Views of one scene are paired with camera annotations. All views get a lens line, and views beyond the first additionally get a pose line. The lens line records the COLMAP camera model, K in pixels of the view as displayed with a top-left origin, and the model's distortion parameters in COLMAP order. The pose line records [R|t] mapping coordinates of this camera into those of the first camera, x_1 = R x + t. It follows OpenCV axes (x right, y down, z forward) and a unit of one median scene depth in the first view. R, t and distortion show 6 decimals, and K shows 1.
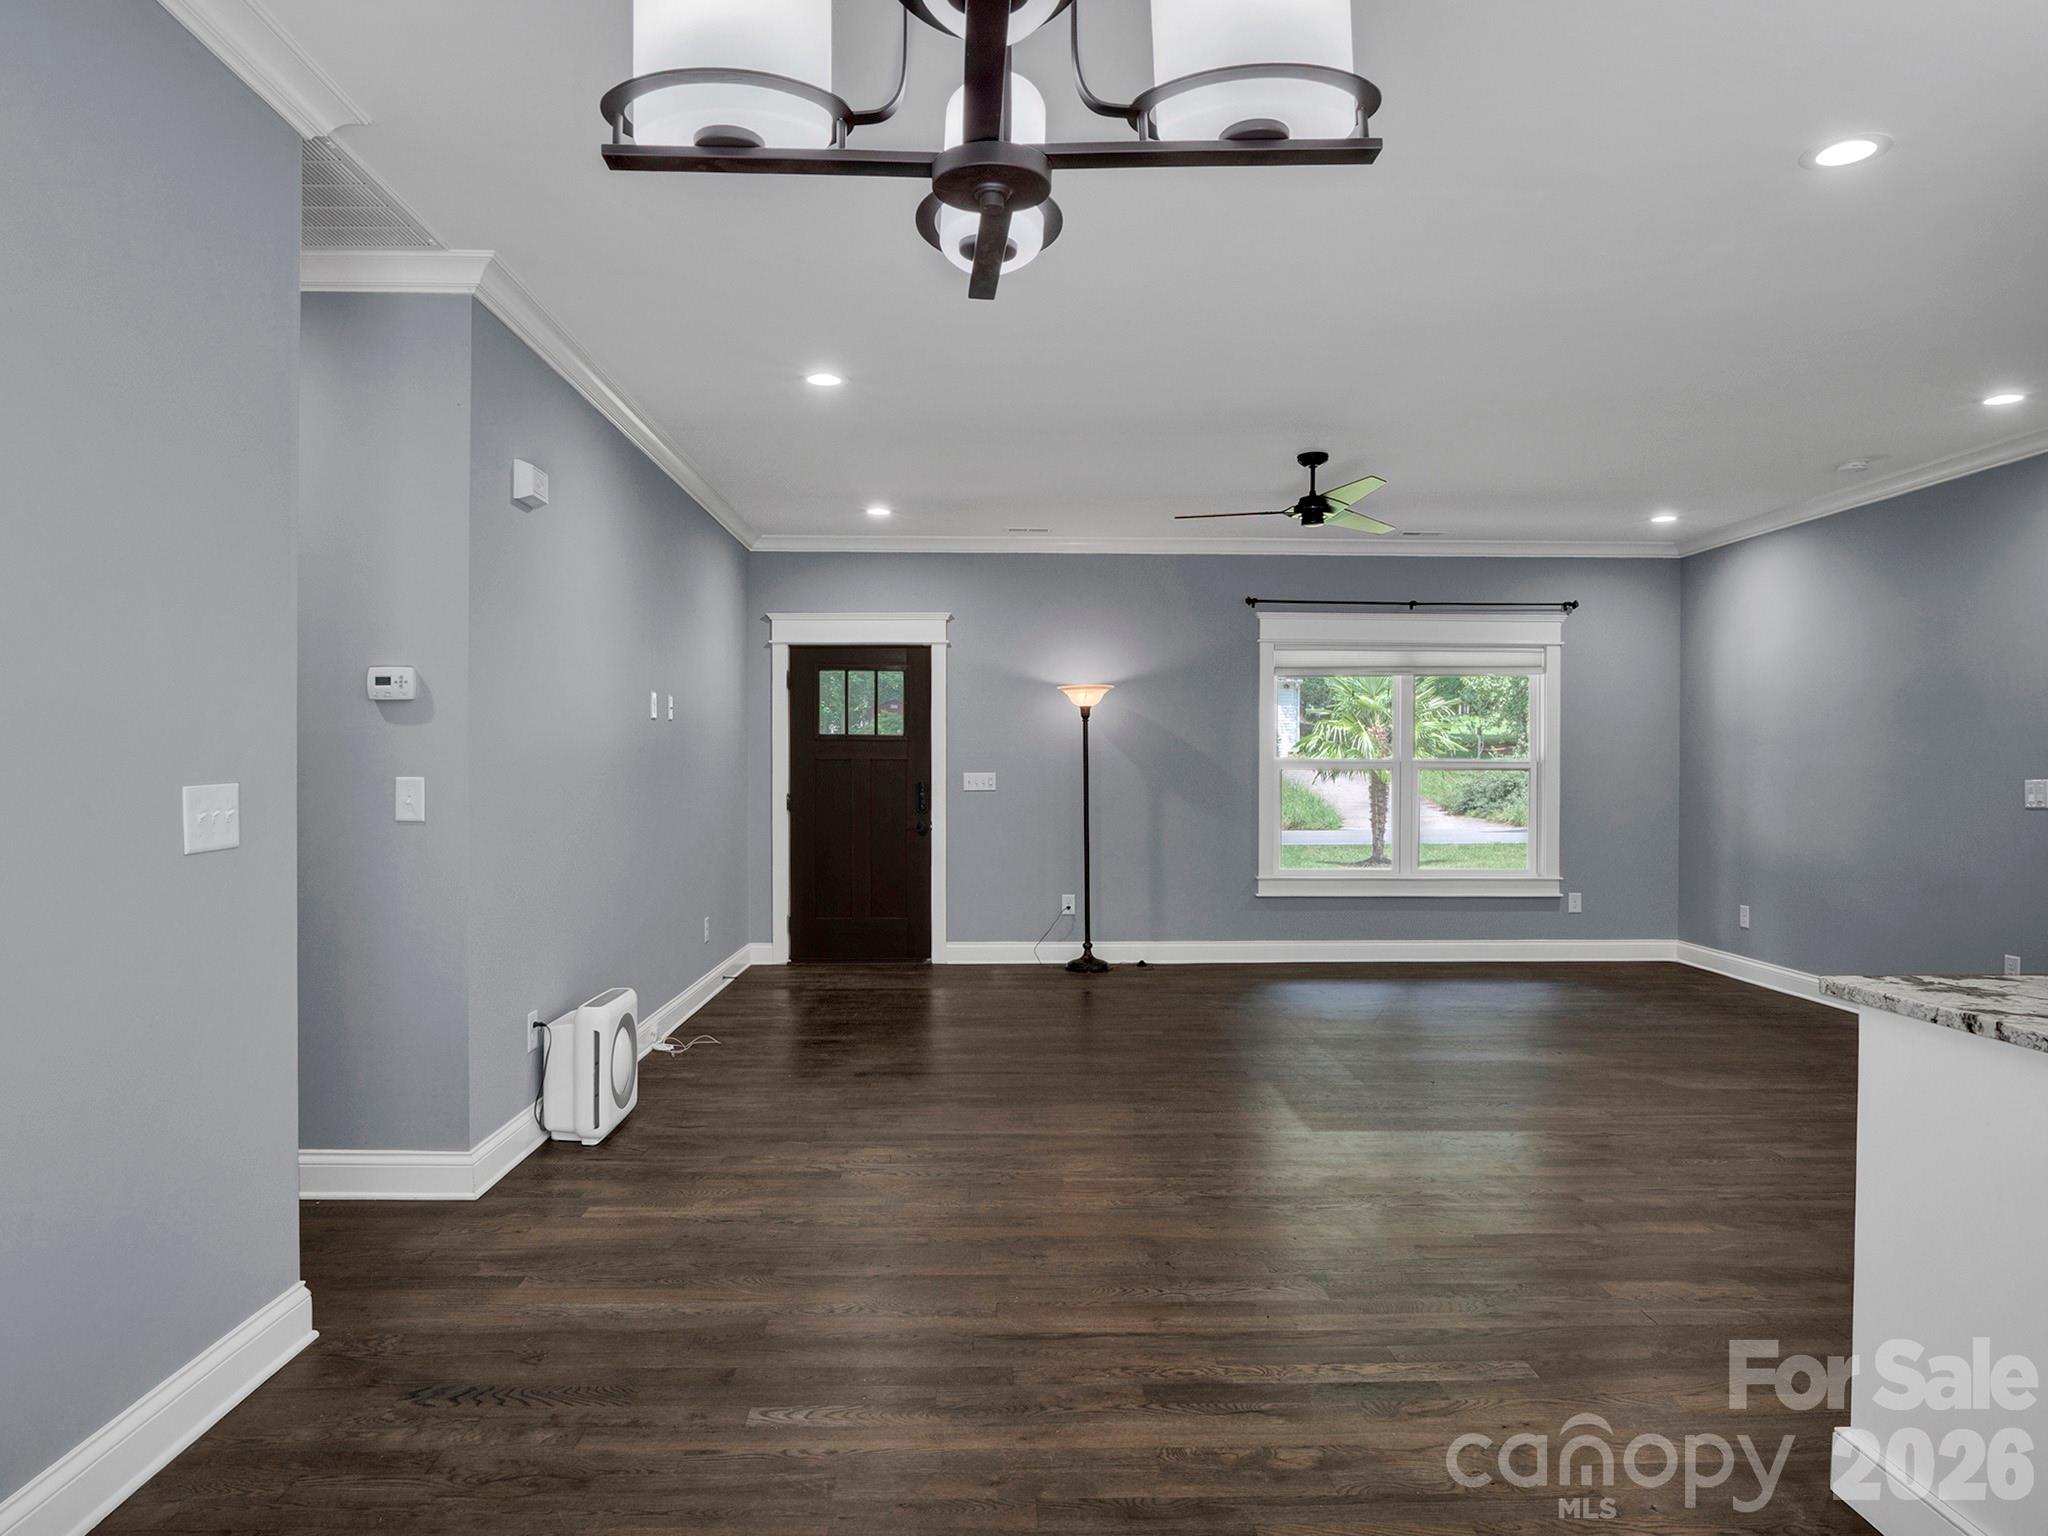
lens RADIAL K [[1302.2, 0, 1006.5], [0, 1302.2, 776.3], [0, 0, 1]] dist [-0.021135, -0.000292]
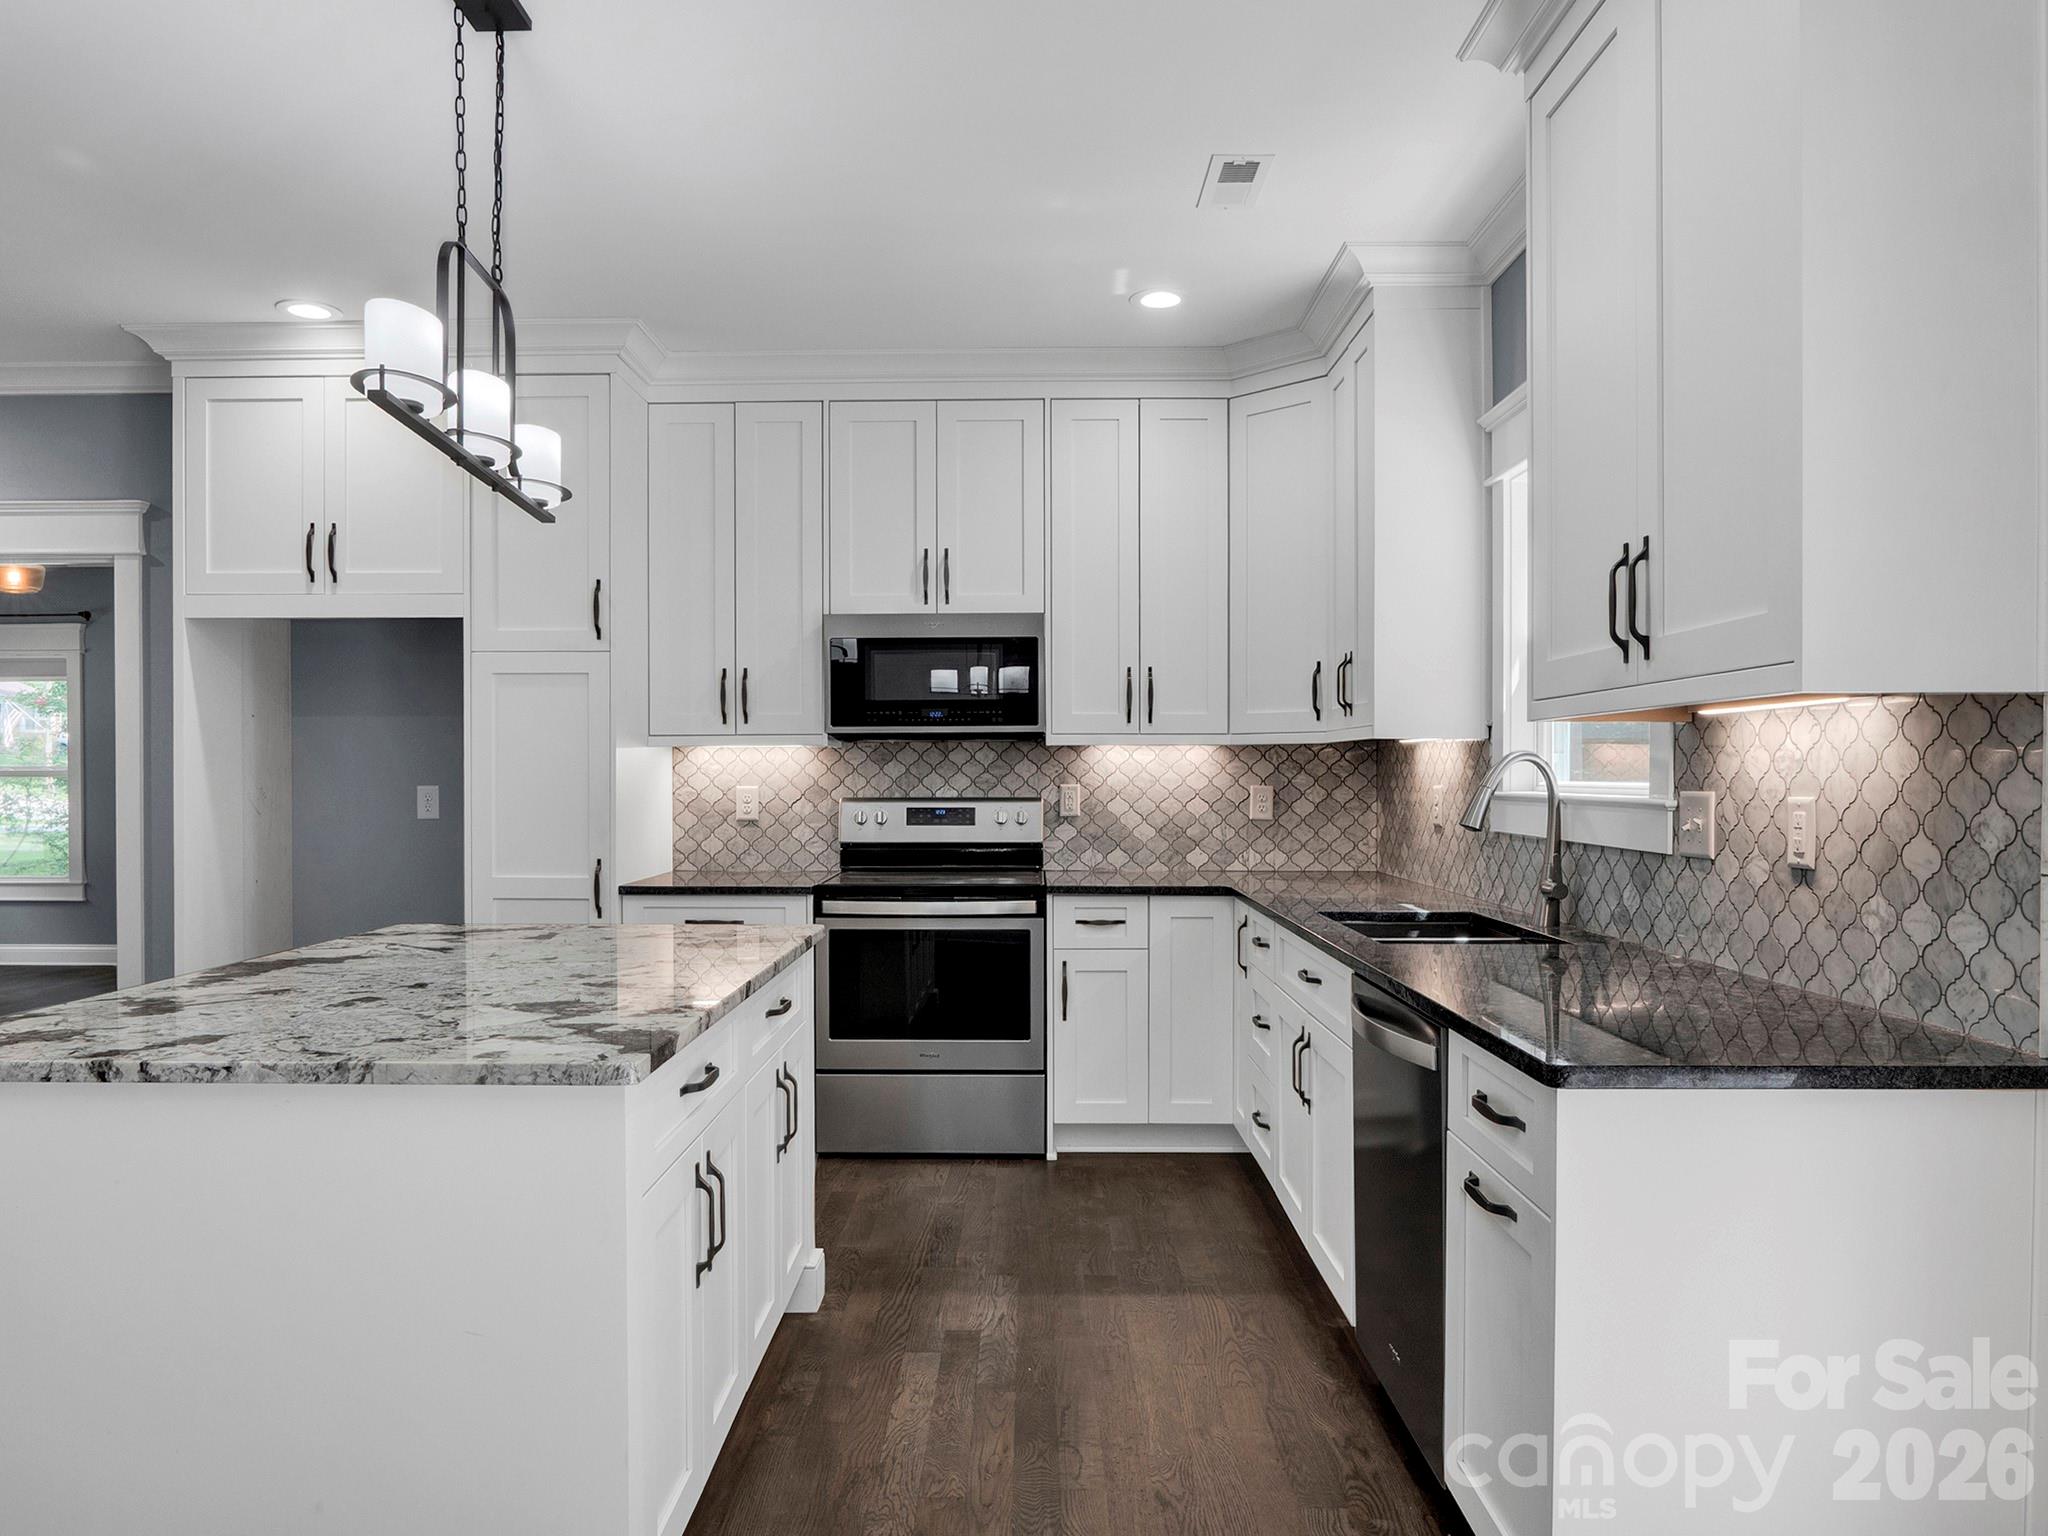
lens RADIAL K [[1345.7, 0, 999.2], [0, 1345.7, 788.5], [0, 0, 1]] dist [-0.026232, 0.001383]
pose [[0.043731, -0.016089, 0.998914, -0.019996], [0.009161, 0.999835, 0.015703, -0.000029], [-0.999001, 0.008464, 0.043871, 0.088424]]
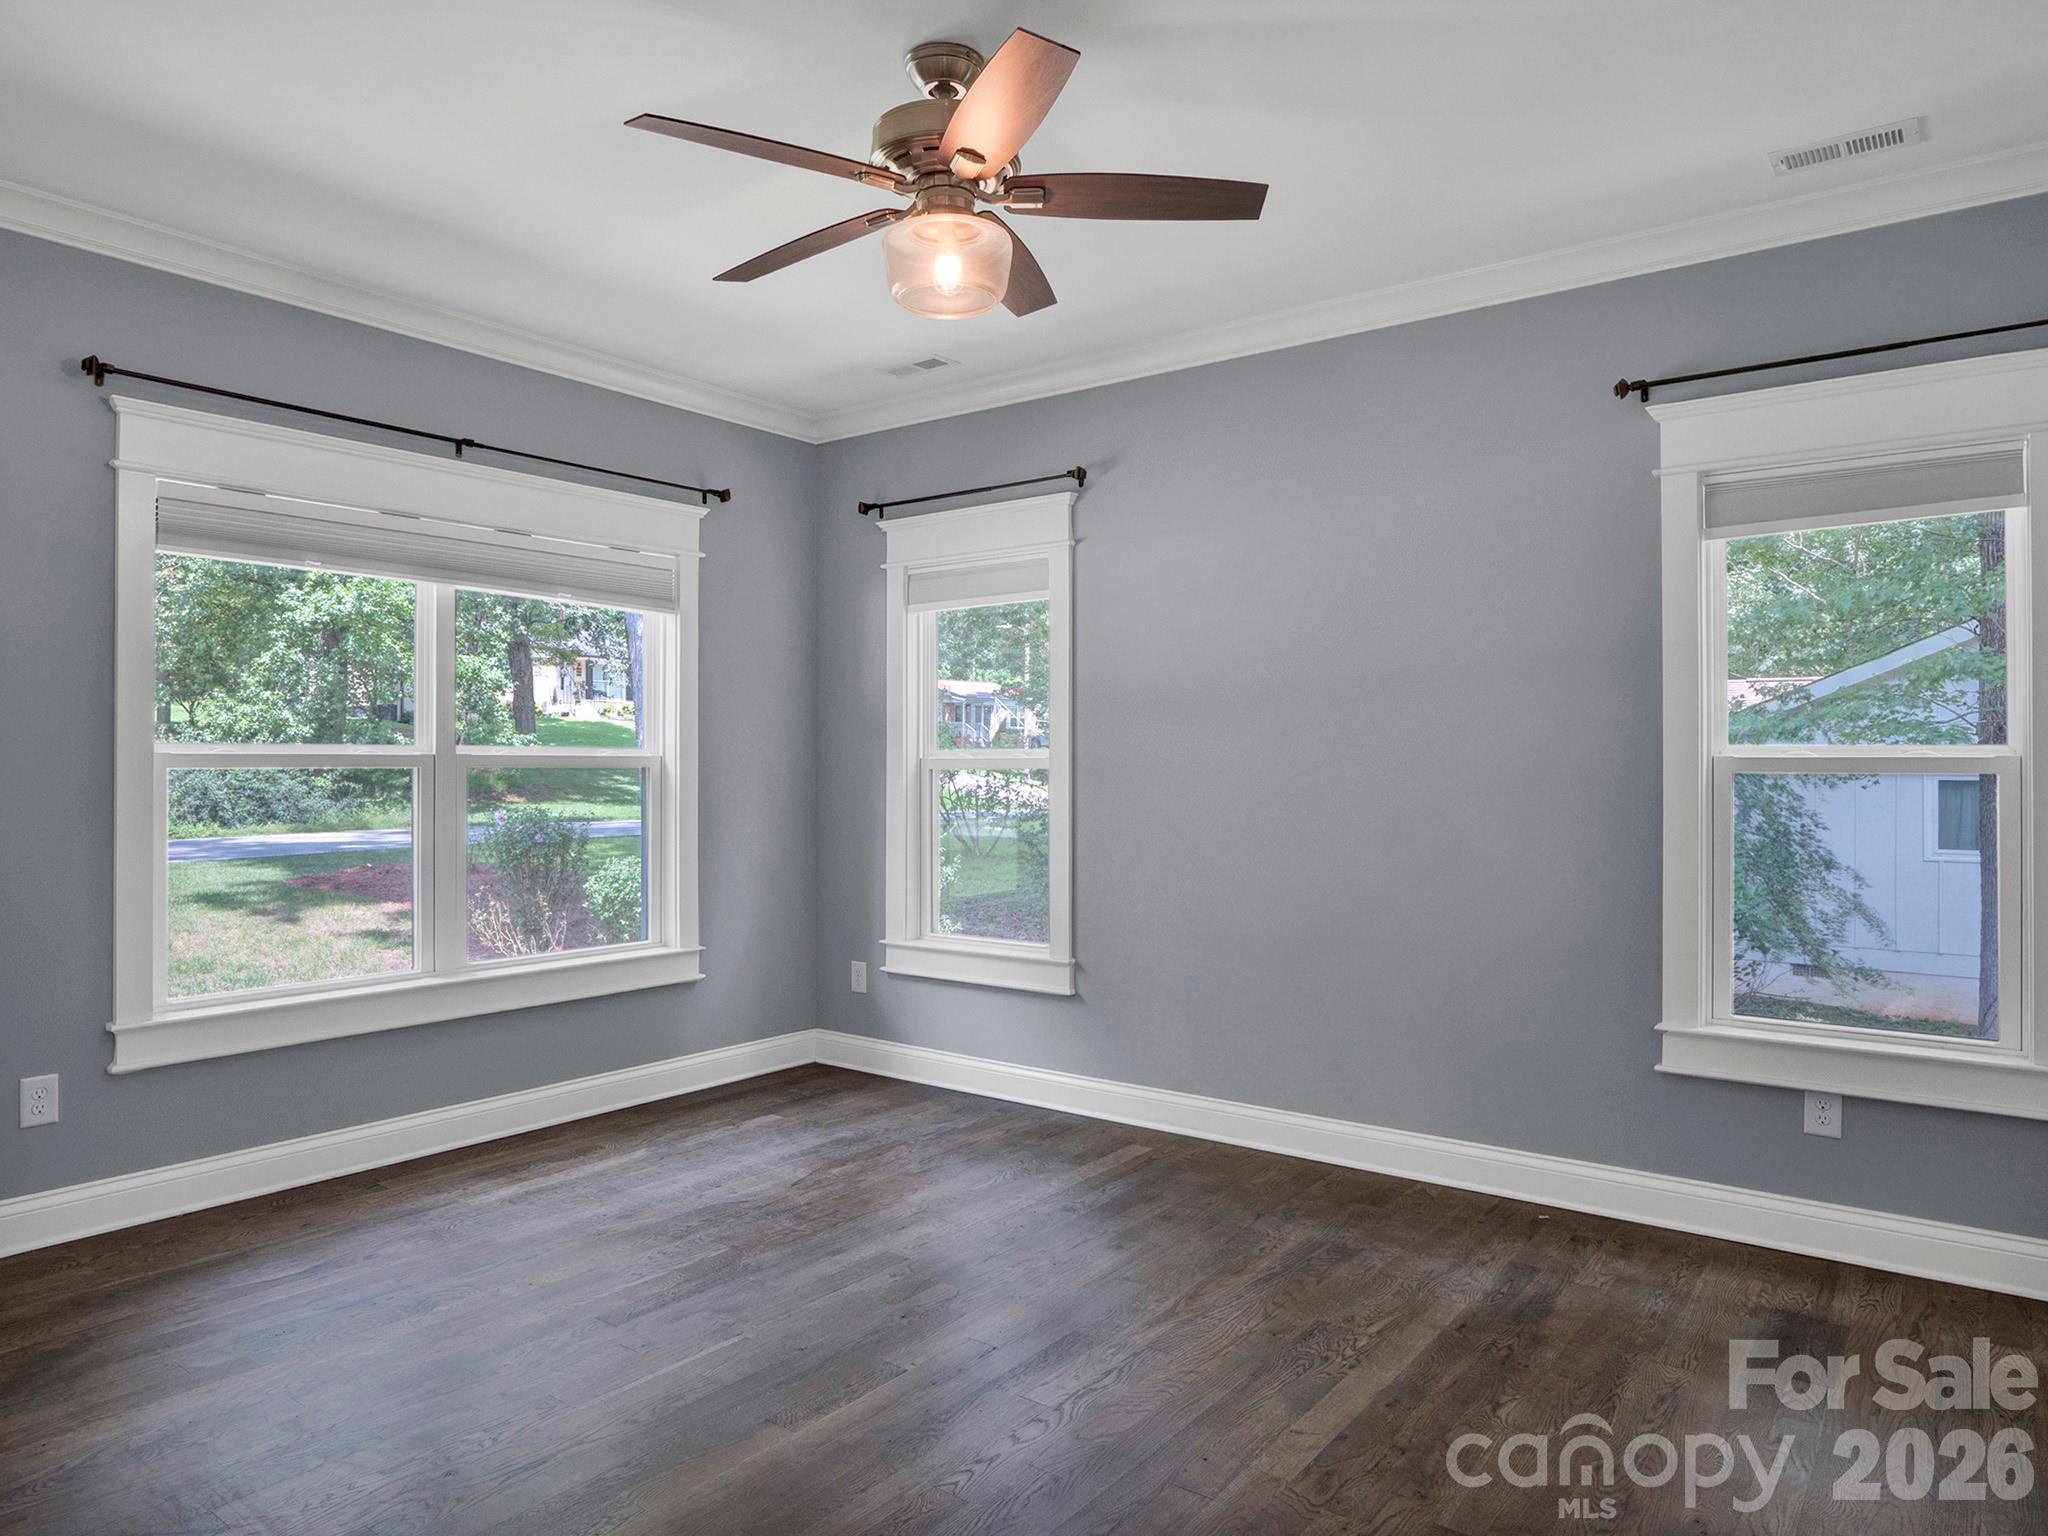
lens RADIAL K [[1323.9, 0, 1022.1], [0, 1323.9, 756.0], [0, 0, 1]] dist [-0.019241, 0.021025]
pose [[0.619631, 0.000853, 0.784893, 0.537372], [0.006906, 0.999955, -0.006539, -0.001295], [-0.784863, 0.009472, 0.619597, 0.522029]]
